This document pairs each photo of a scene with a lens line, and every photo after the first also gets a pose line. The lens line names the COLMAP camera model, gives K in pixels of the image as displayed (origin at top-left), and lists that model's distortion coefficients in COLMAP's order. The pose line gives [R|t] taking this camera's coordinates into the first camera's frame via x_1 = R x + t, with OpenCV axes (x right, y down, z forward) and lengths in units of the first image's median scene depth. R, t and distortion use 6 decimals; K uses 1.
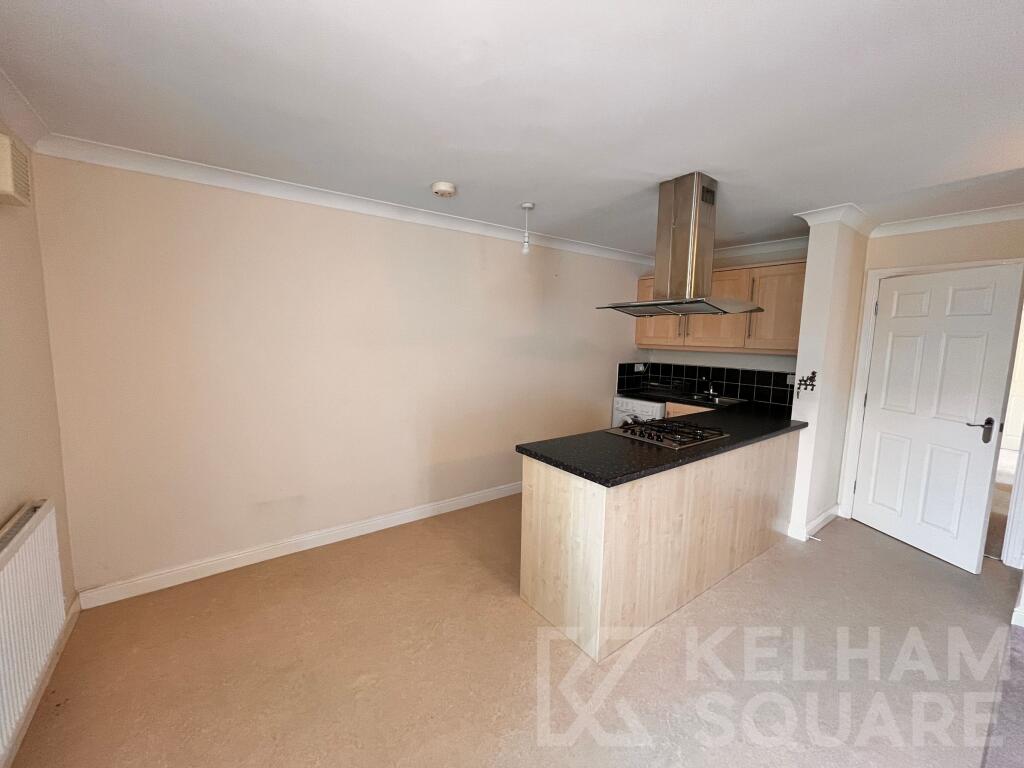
lens RADIAL K [[414.2, 0, 511.3], [0, 414.2, 382.7], [0, 0, 1]] dist [-0.002378, -0.000290]
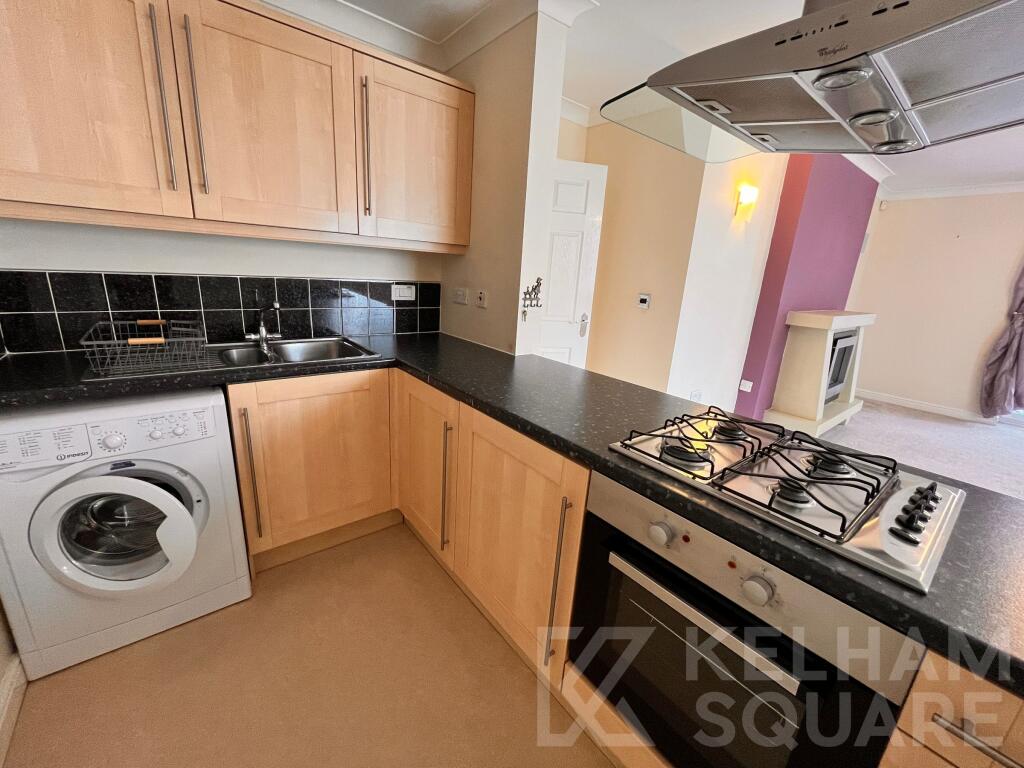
lens RADIAL K [[414.2, 0, 511.3], [0, 414.2, 382.7], [0, 0, 1]] dist [-0.002378, -0.000290]
pose [[-0.046719, -0.286098, 0.957061, 0.034892], [0.052865, 0.956056, 0.288378, -0.059540], [-0.997508, 0.064068, -0.029541, 1.044858]]
